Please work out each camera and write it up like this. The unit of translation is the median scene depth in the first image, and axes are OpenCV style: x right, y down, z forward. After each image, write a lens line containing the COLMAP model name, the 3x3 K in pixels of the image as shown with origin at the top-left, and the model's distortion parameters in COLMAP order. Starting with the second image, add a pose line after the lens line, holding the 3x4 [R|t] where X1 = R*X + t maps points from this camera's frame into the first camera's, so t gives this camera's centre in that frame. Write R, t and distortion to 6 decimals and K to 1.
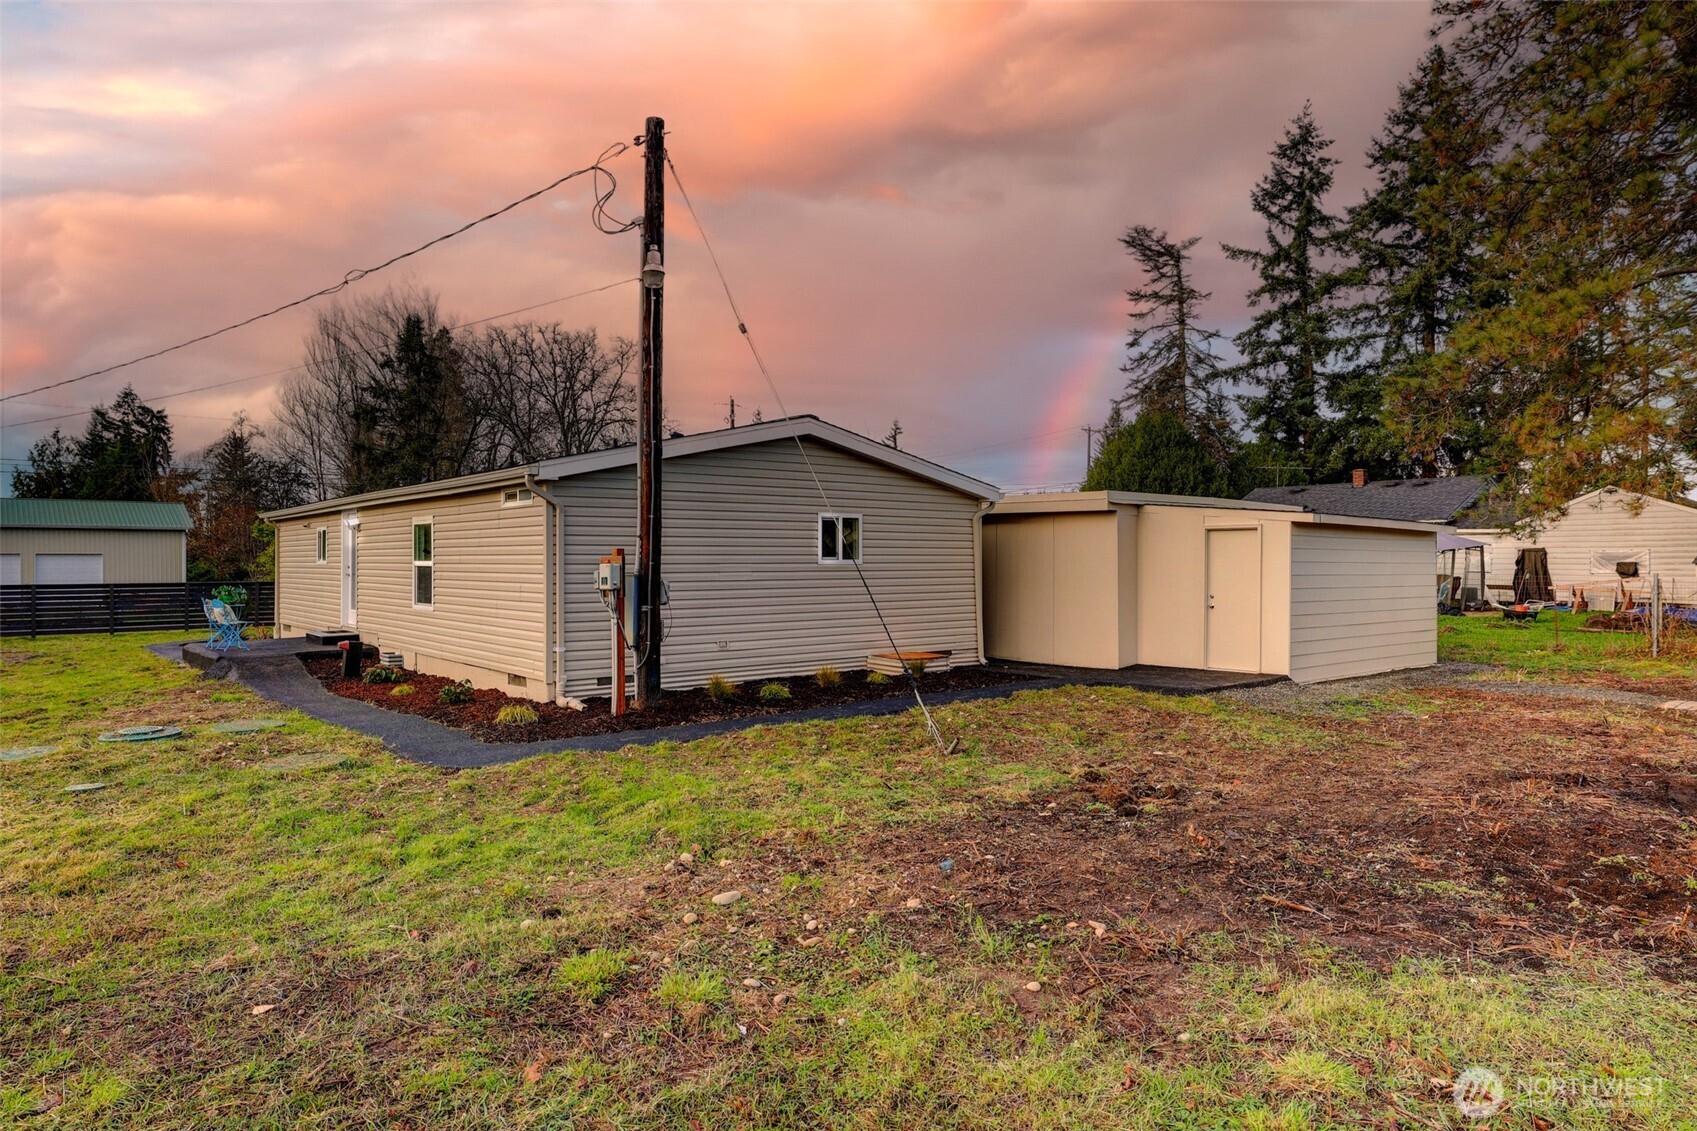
lens RADIAL K [[1067.1, 0, 845.5], [0, 1067.1, 557.8], [0, 0, 1]] dist [0.005066, 0.007204]
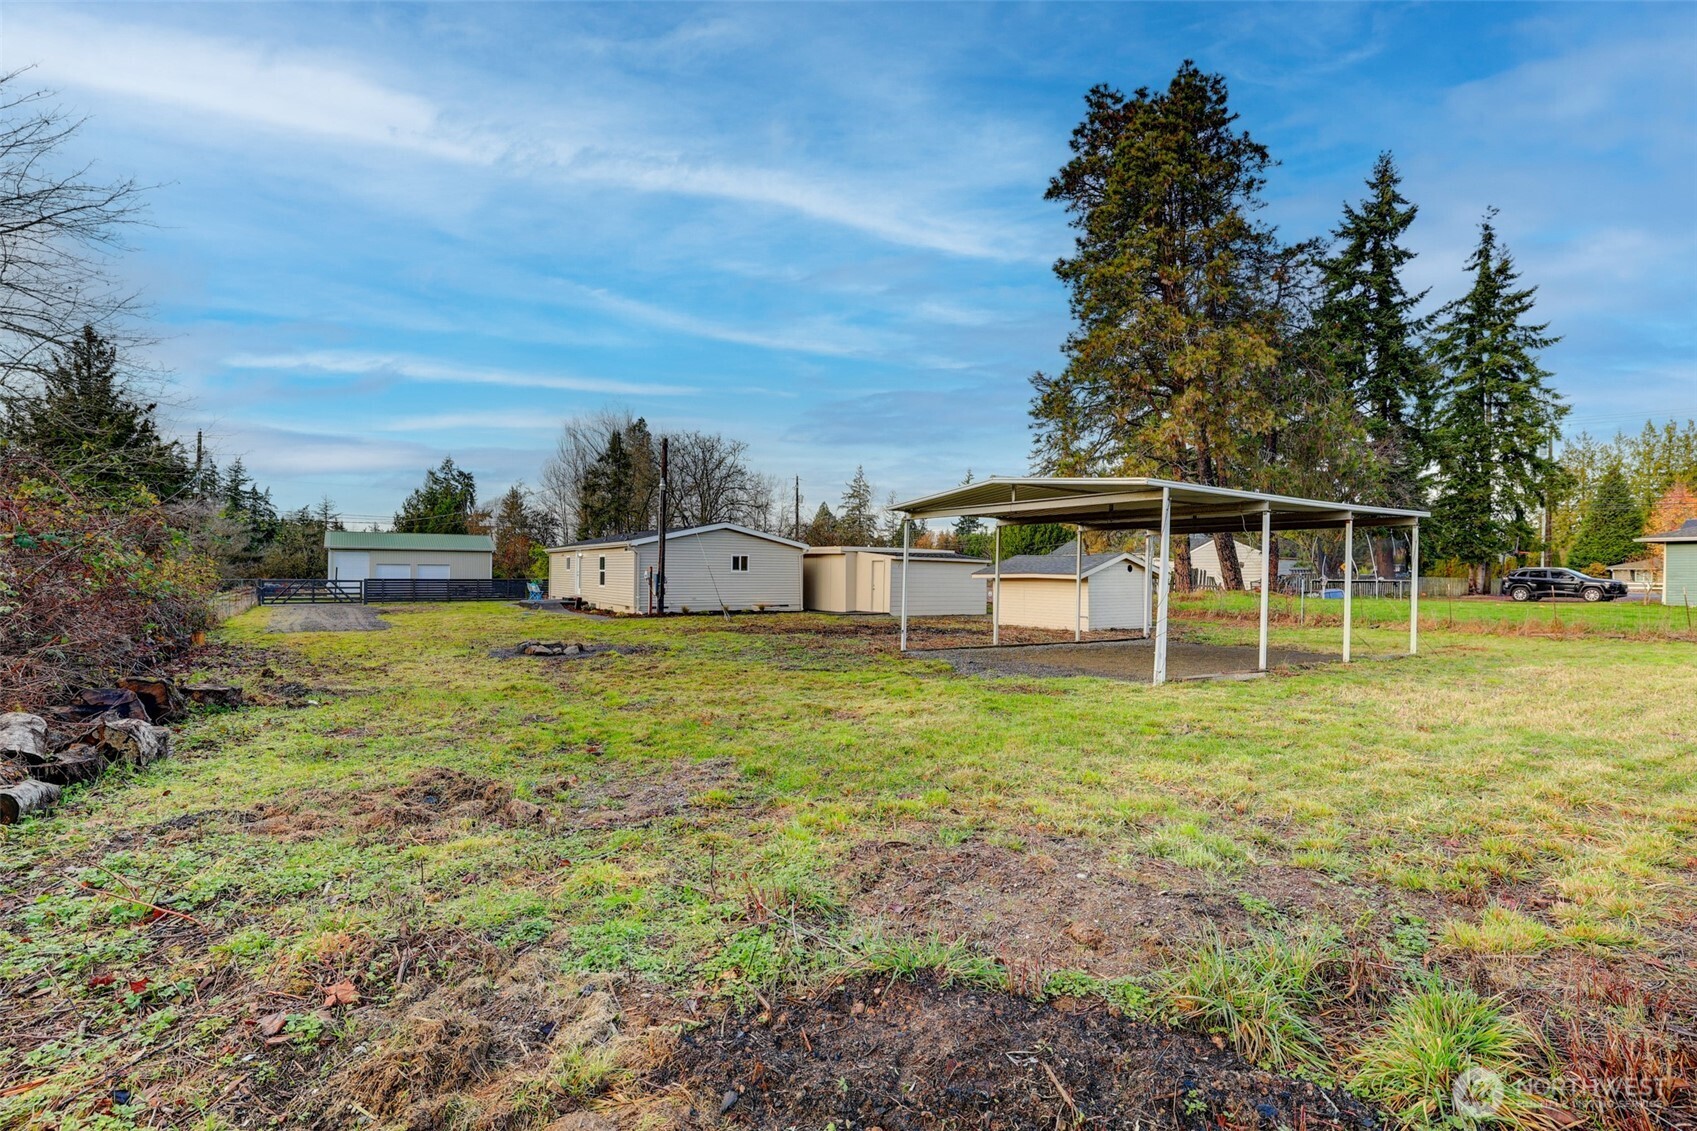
lens RADIAL K [[813.0, 0, 849.1], [0, 813.0, 569.5], [0, 0, 1]] dist [-0.013599, 0.001435]
pose [[0.993105, 0.009463, -0.116849, 0.119776], [-0.009568, 0.999954, -0.000338, -0.000730], [0.116840, 0.001454, 0.993150, -0.251714]]
